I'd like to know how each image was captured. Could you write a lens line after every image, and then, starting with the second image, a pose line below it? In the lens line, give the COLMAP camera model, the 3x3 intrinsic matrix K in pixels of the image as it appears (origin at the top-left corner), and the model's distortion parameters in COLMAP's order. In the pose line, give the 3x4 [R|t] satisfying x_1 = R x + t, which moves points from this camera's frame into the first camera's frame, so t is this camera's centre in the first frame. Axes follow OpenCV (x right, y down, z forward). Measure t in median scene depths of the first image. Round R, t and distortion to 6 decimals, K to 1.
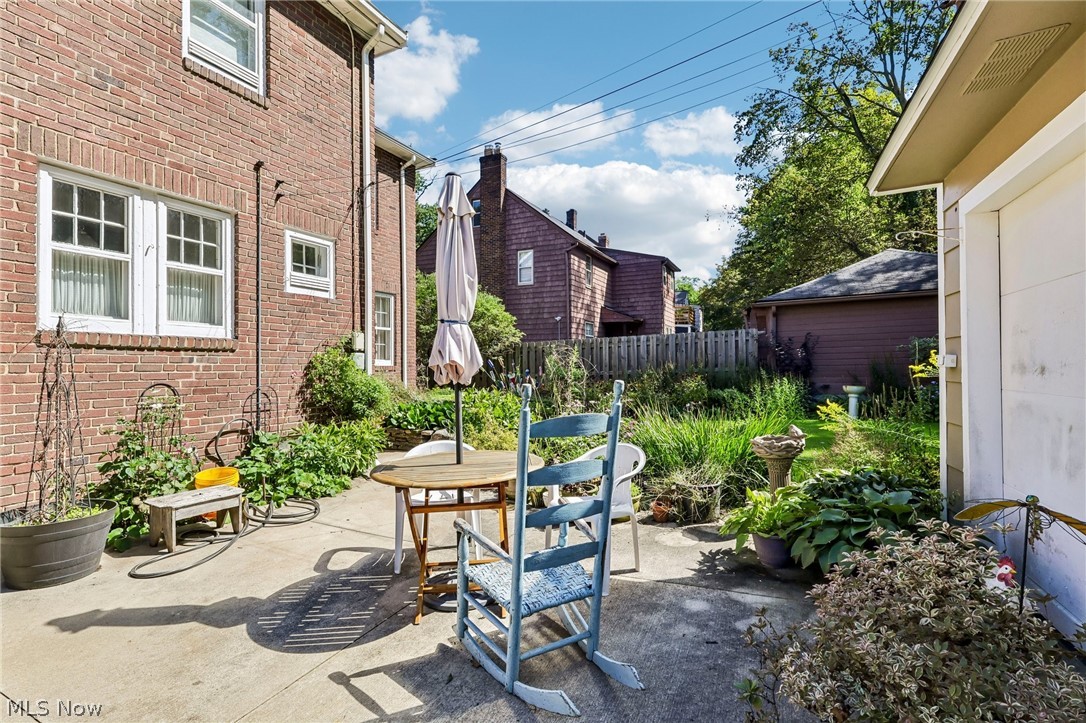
lens RADIAL K [[506.1, 0, 537.0], [0, 506.1, 363.1], [0, 0, 1]] dist [-0.002048, -0.000299]
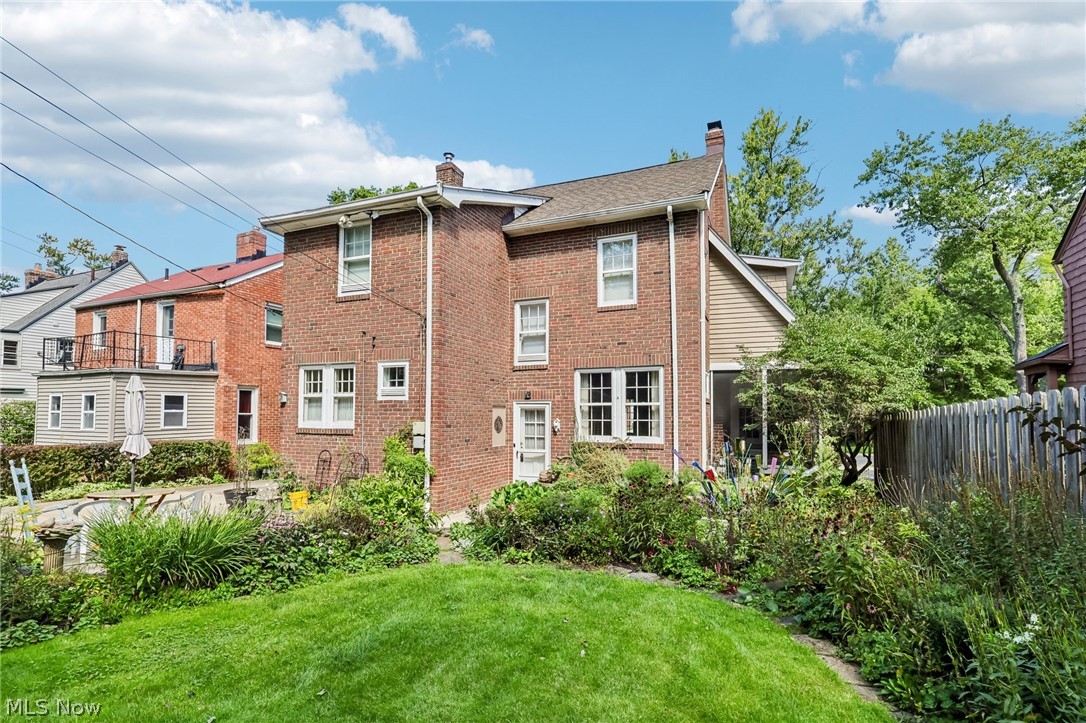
lens RADIAL K [[520.5, 0, 558.5], [0, 520.5, 399.5], [0, 0, 1]] dist [0.010294, 0.000094]
pose [[0.057188, -0.025778, -0.998031, 1.327009], [-0.000117, 0.999666, -0.025827, -0.101214], [0.998363, 0.001593, 0.057166, 1.559690]]
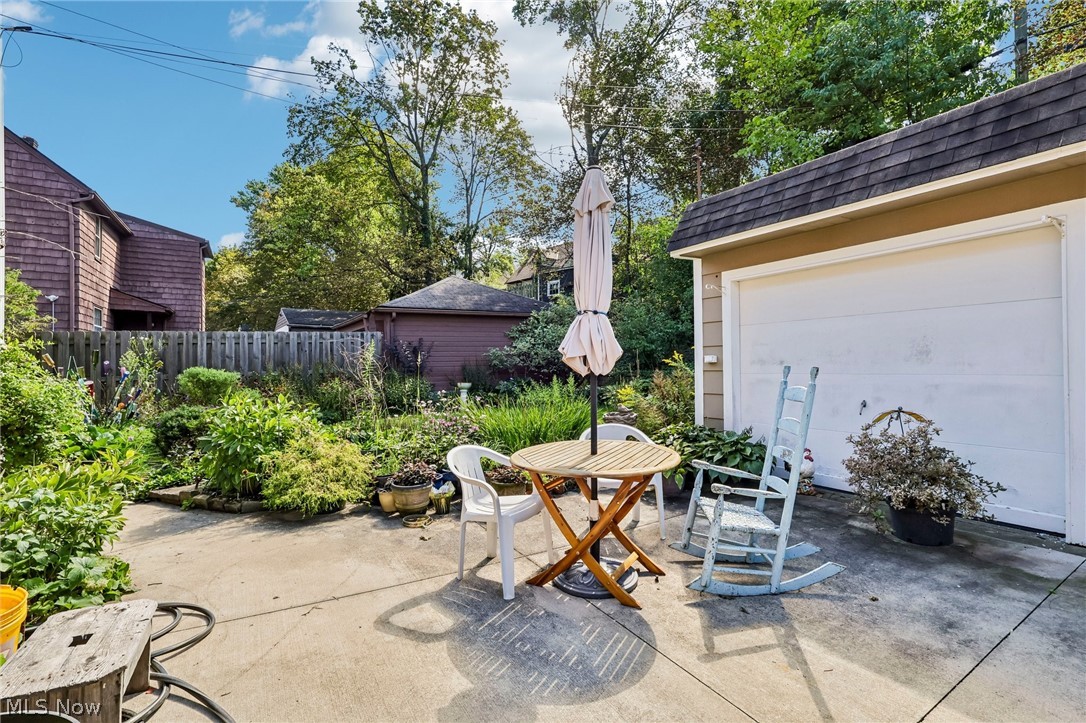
lens RADIAL K [[506.1, 0, 537.0], [0, 506.1, 363.1], [0, 0, 1]] dist [-0.002048, -0.000299]
pose [[0.548698, 0.009832, 0.835963, -0.571915], [-0.003088, 0.999948, -0.009734, 0.014125], [-0.836015, 0.002760, 0.548700, 0.288502]]
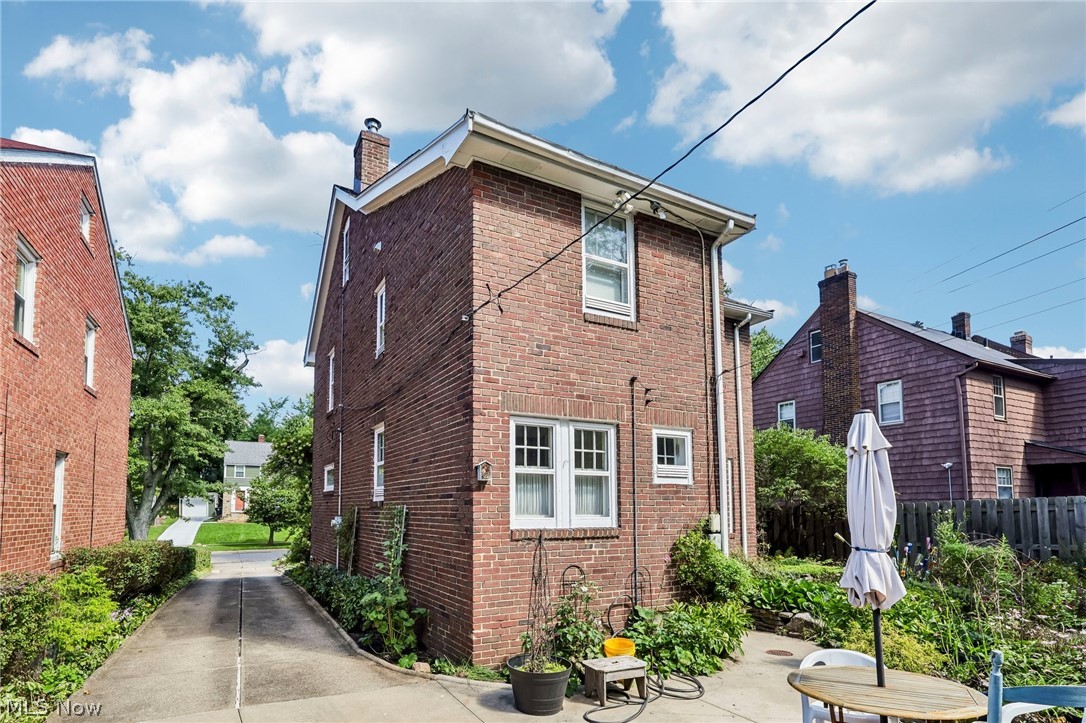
lens RADIAL K [[537.6, 0, 489.6], [0, 537.6, 480.4], [0, 0, 1]] dist [0.000895, 0.000675]
pose [[0.795894, -0.032520, -0.604561, -0.059210], [0.002381, 0.998717, -0.050587, -0.089696], [0.605431, 0.038822, 0.794951, -0.199318]]
